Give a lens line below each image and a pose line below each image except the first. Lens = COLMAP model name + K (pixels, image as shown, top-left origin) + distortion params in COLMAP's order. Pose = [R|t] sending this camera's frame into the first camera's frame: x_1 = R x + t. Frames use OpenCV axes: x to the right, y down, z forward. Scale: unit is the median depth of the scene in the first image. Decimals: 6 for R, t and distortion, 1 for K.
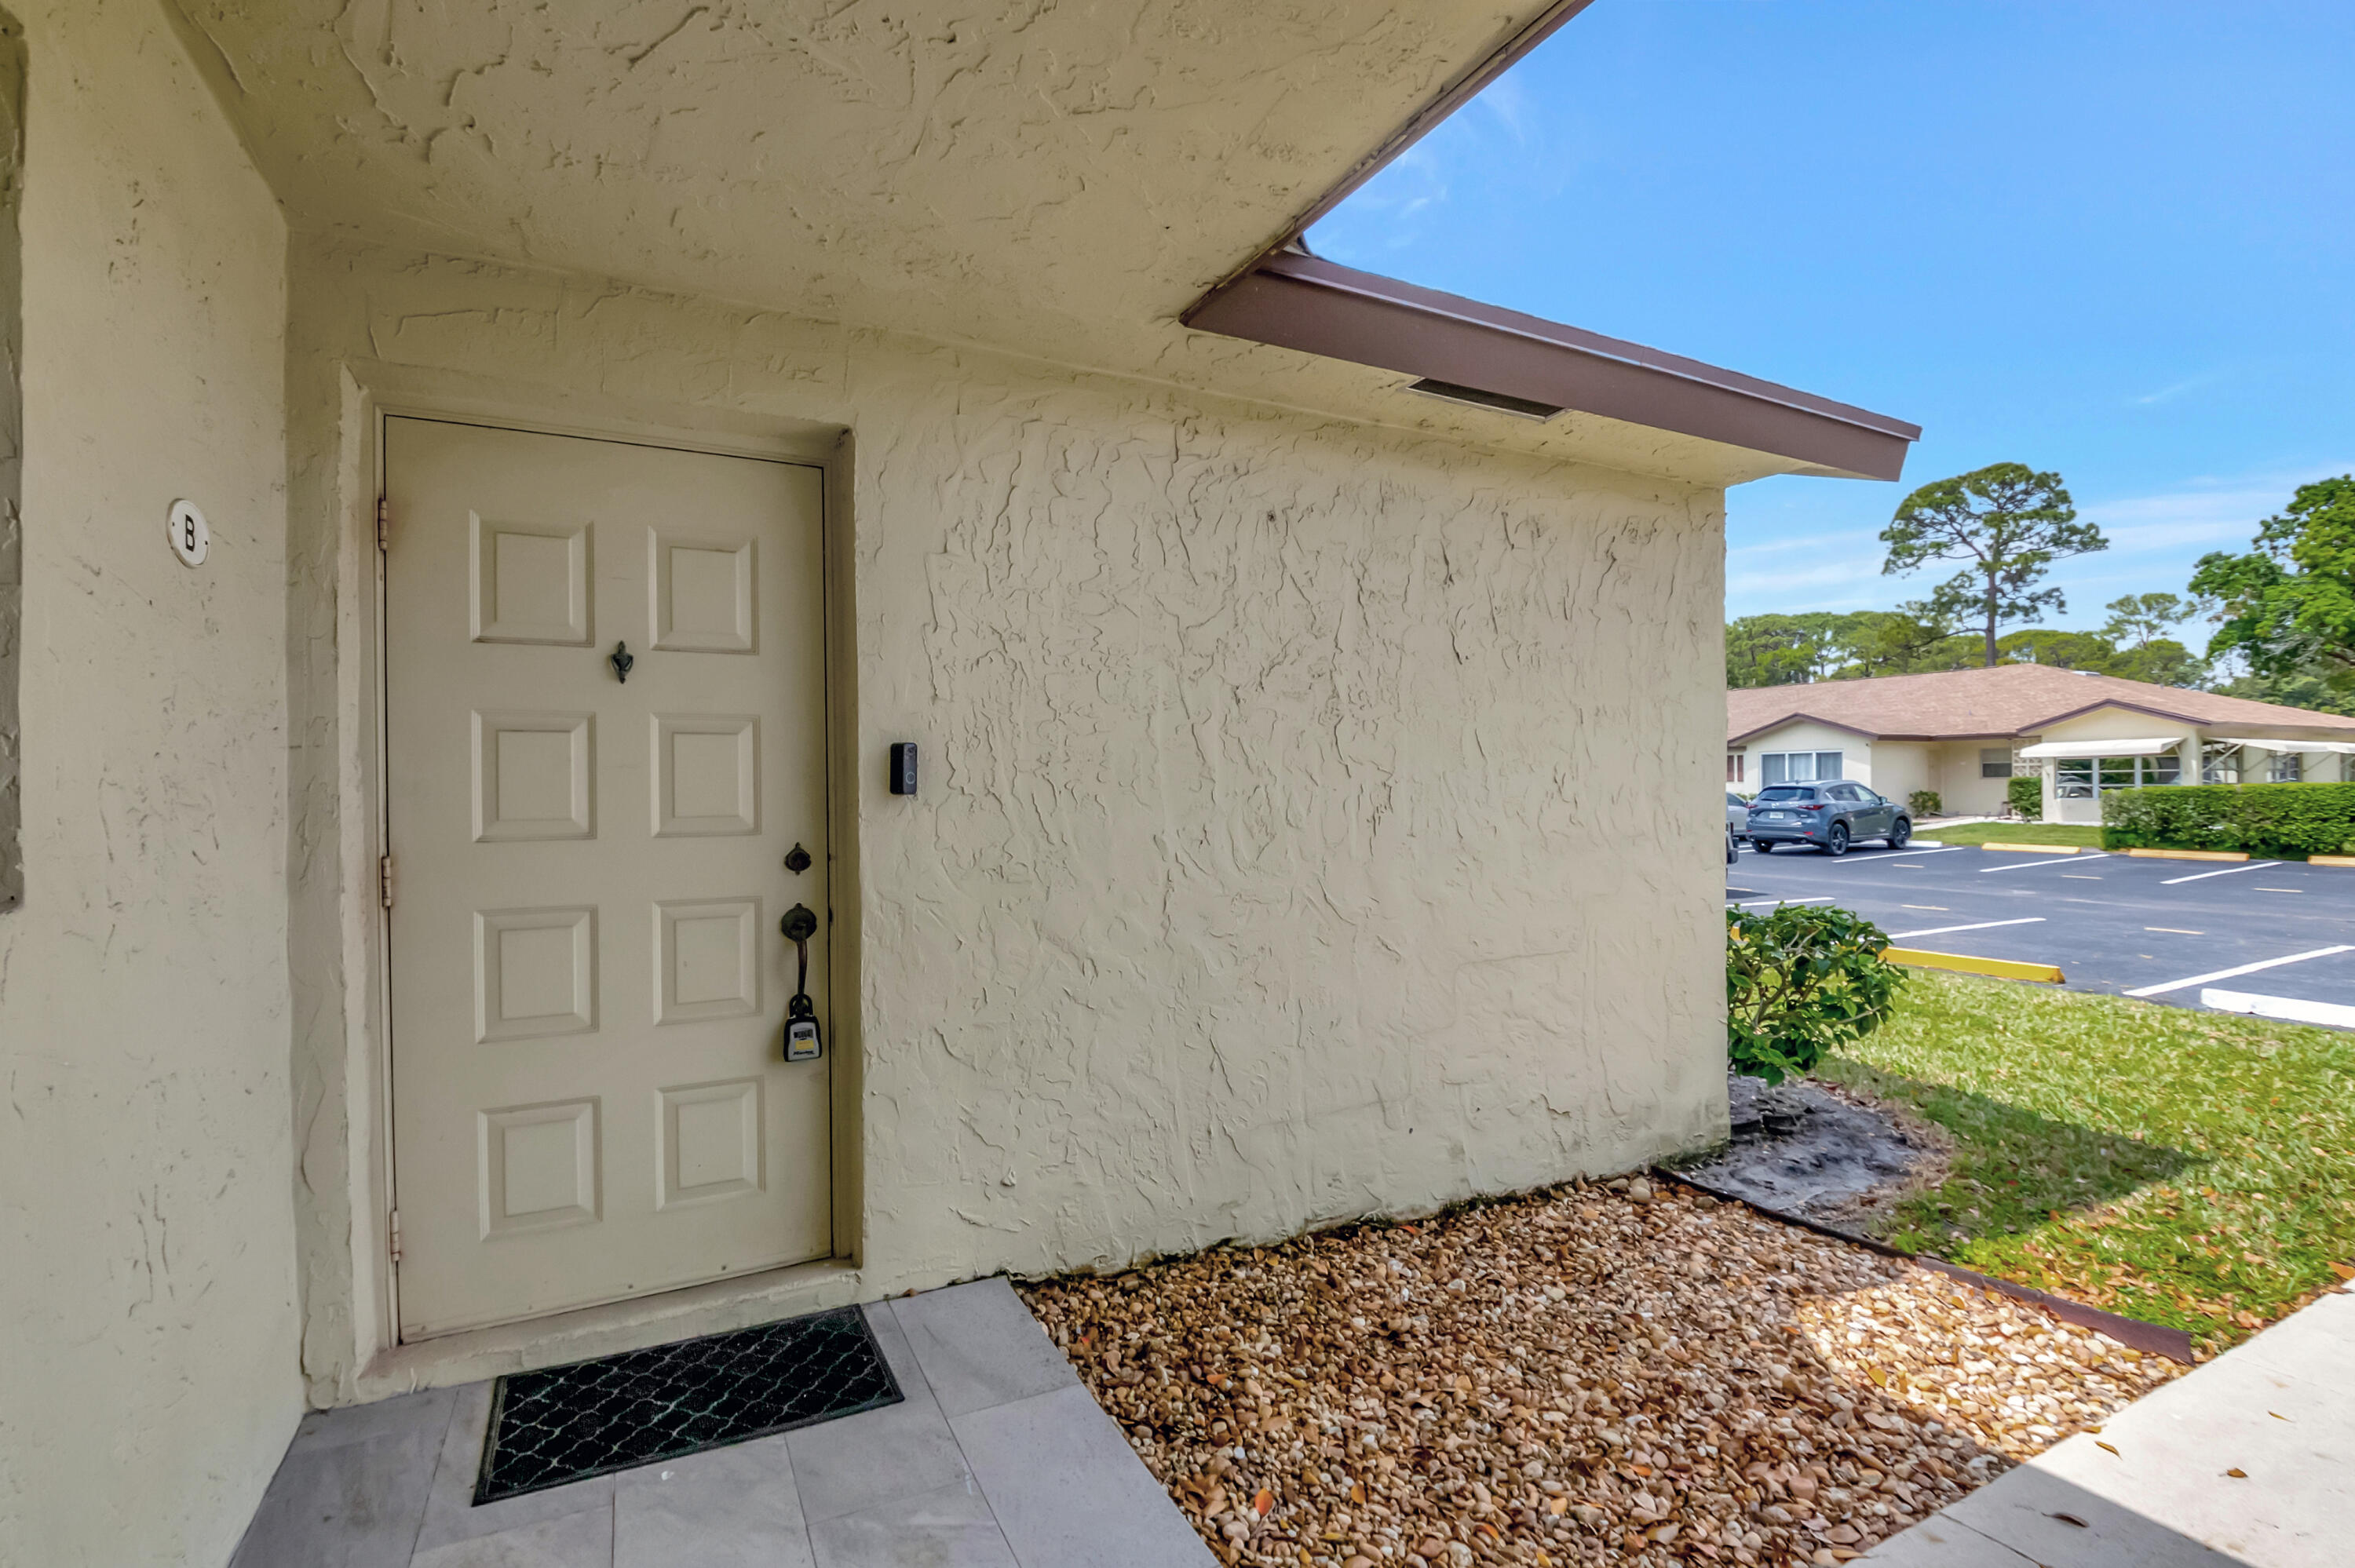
lens RADIAL K [[1062.1, 0, 1178.1], [0, 1062.1, 772.0], [0, 0, 1]] dist [0.004520, -0.010044]
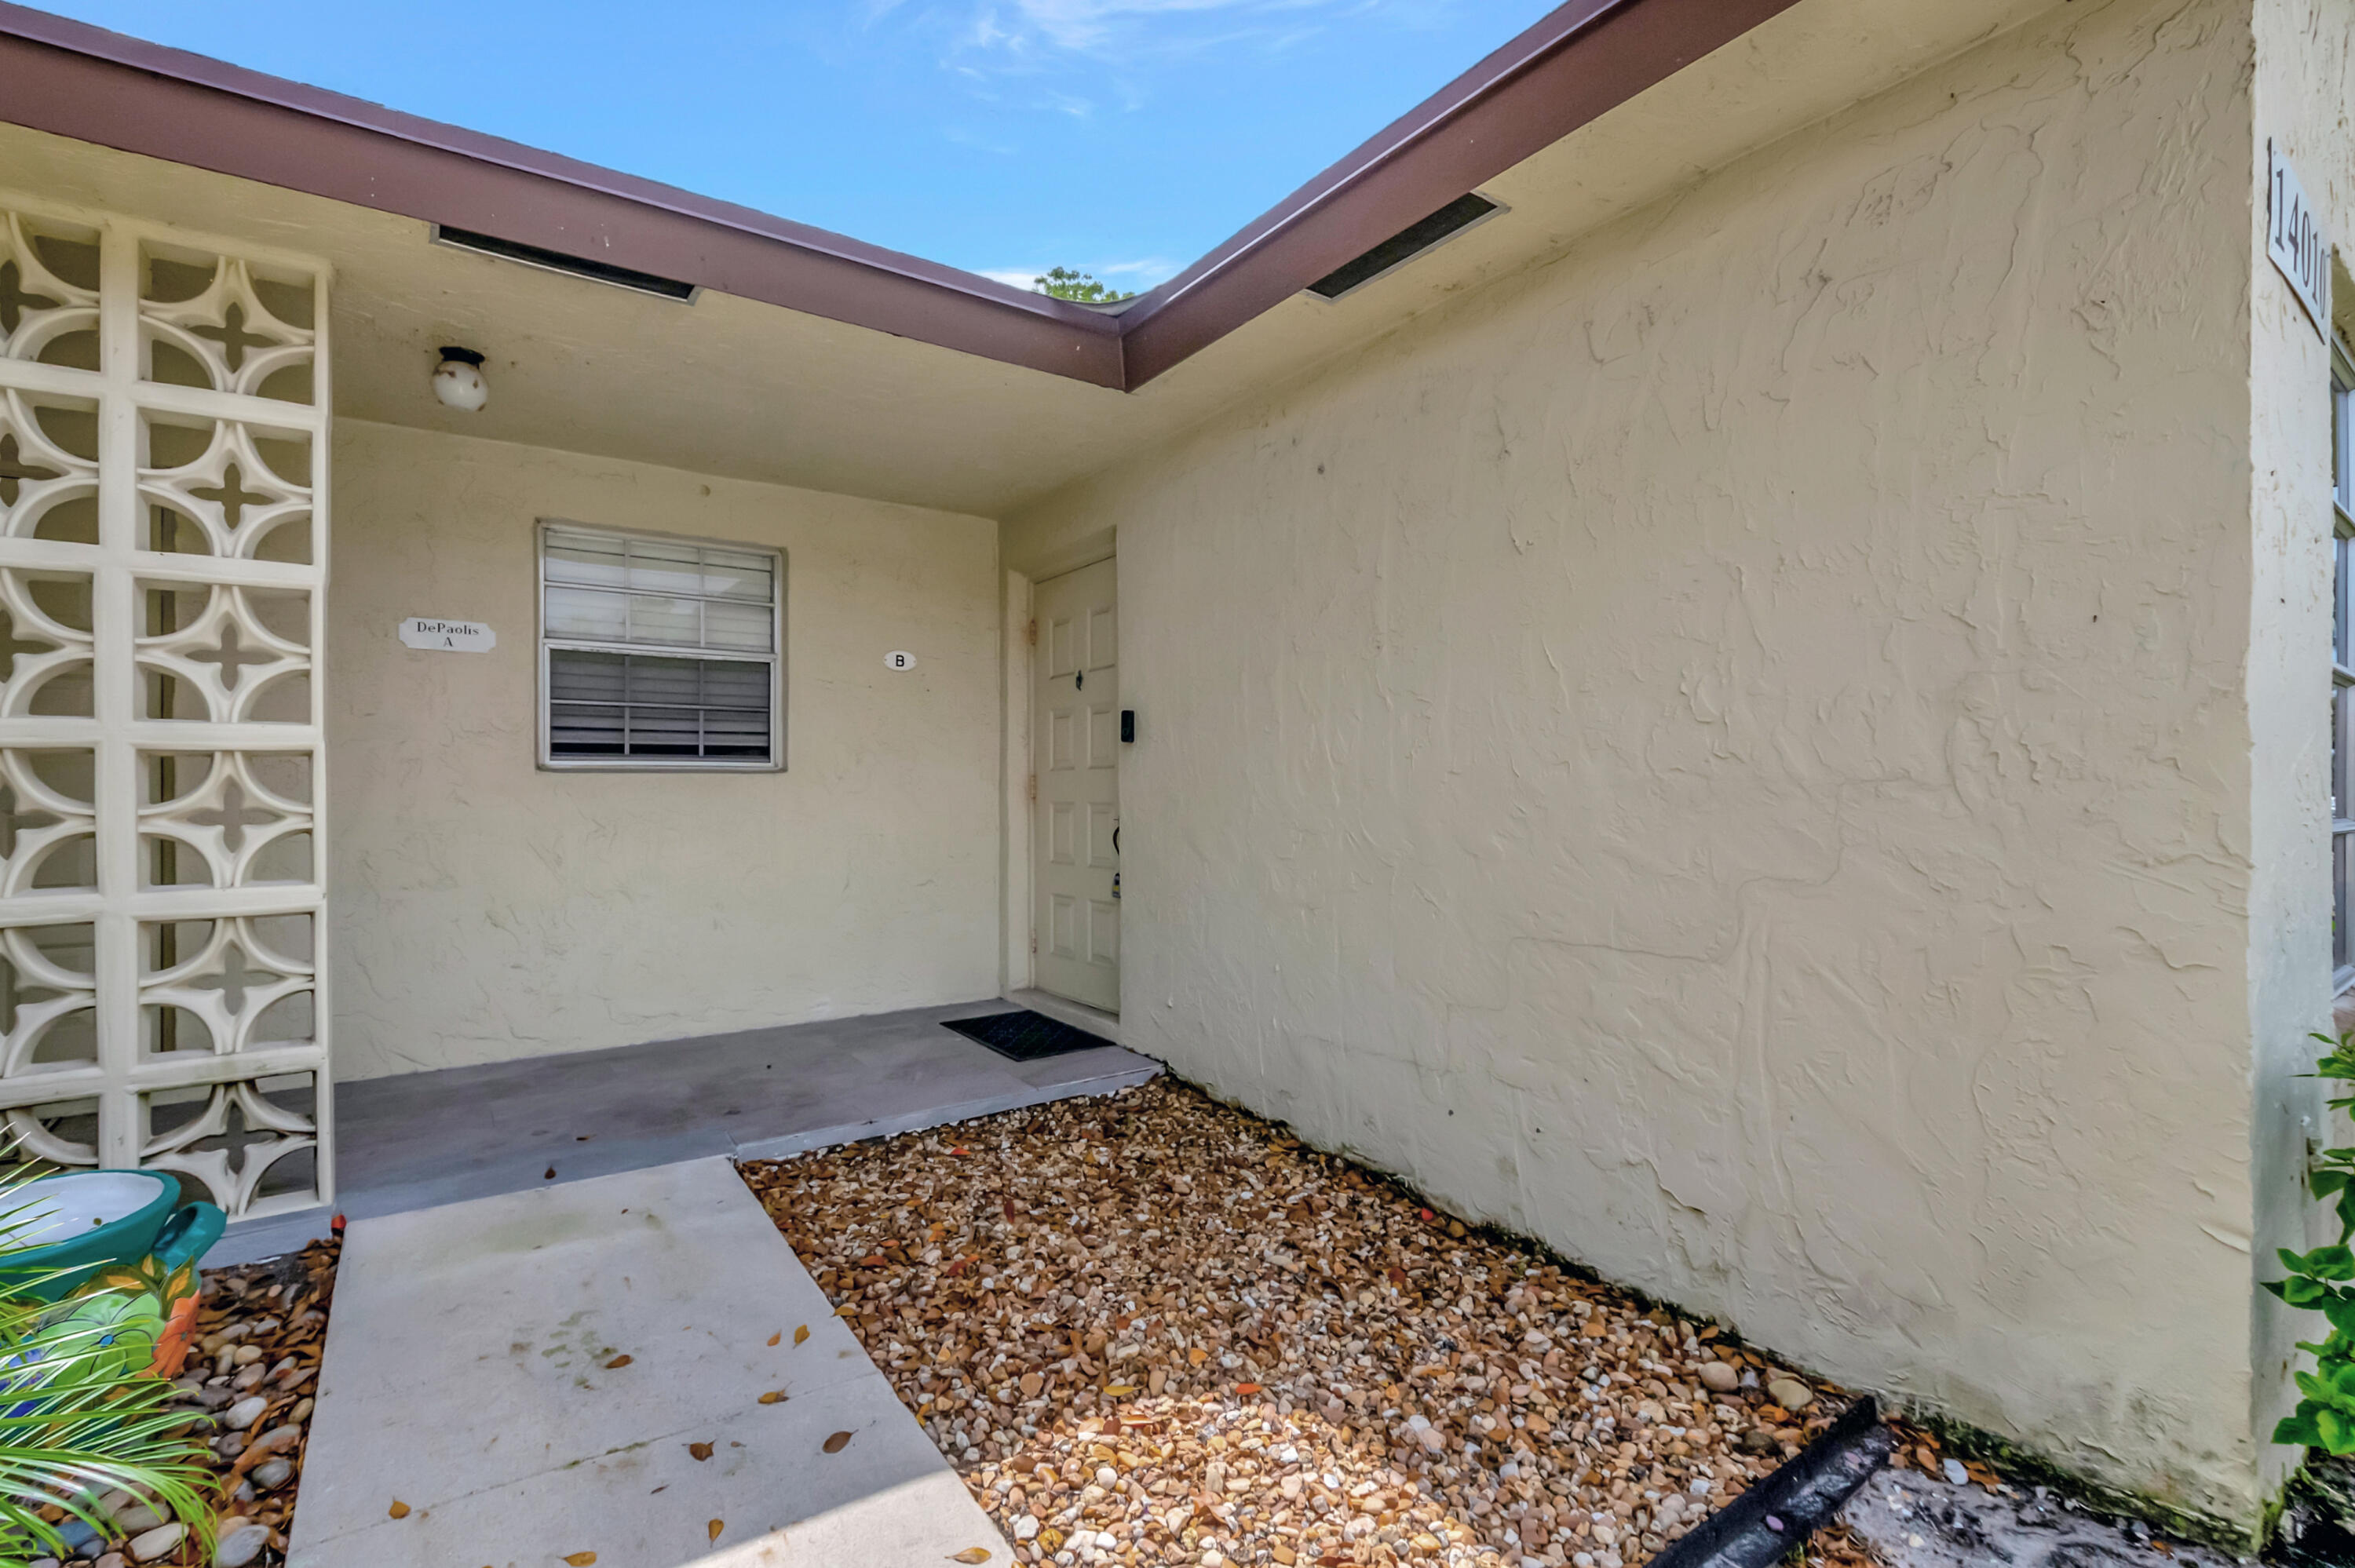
lens RADIAL K [[1062.1, 0, 1196.8], [0, 1062.1, 800.0], [0, 0, 1]] dist [0.004520, -0.010044]
pose [[0.135007, 0.011641, -0.990776, 1.037059], [0.011865, 0.999840, 0.013364, 0.067525], [0.990774, -0.013560, 0.134847, 0.674258]]
